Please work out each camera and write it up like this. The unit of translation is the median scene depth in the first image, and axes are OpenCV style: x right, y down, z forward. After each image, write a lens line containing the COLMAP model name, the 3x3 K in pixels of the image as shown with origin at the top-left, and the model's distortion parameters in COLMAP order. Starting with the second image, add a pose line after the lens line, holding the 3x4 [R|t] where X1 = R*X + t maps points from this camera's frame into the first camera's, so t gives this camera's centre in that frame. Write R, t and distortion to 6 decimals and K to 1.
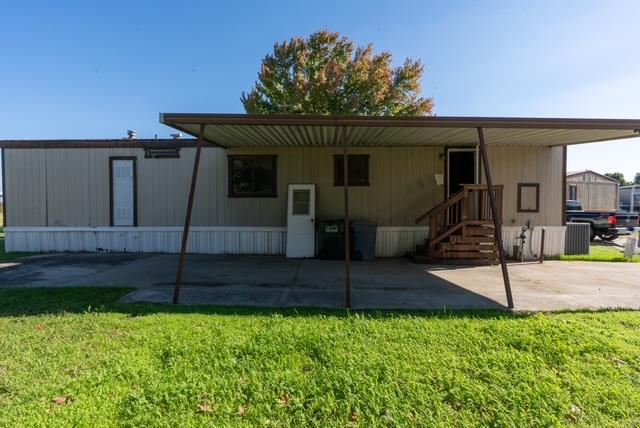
lens RADIAL K [[296.2, 0, 326.1], [0, 296.2, 205.1], [0, 0, 1]] dist [-0.001325, -0.000097]
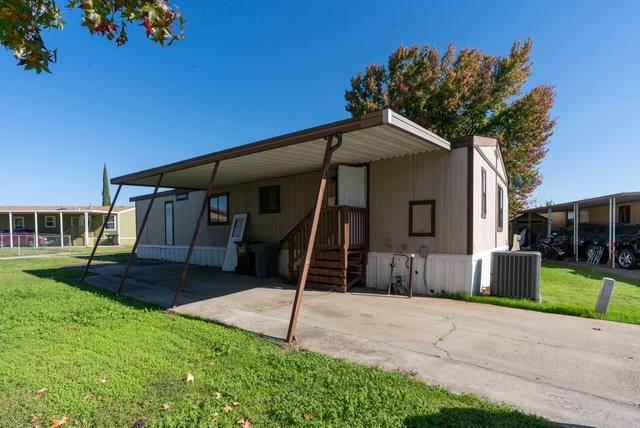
lens RADIAL K [[306.9, 0, 319.7], [0, 306.9, 232.8], [0, 0, 1]] dist [0.000527, 0.000105]
pose [[0.802970, -0.005833, -0.595991, 0.945181], [0.001200, 0.999966, -0.008171, 0.020719], [0.596019, 0.005846, 0.802949, 0.160446]]
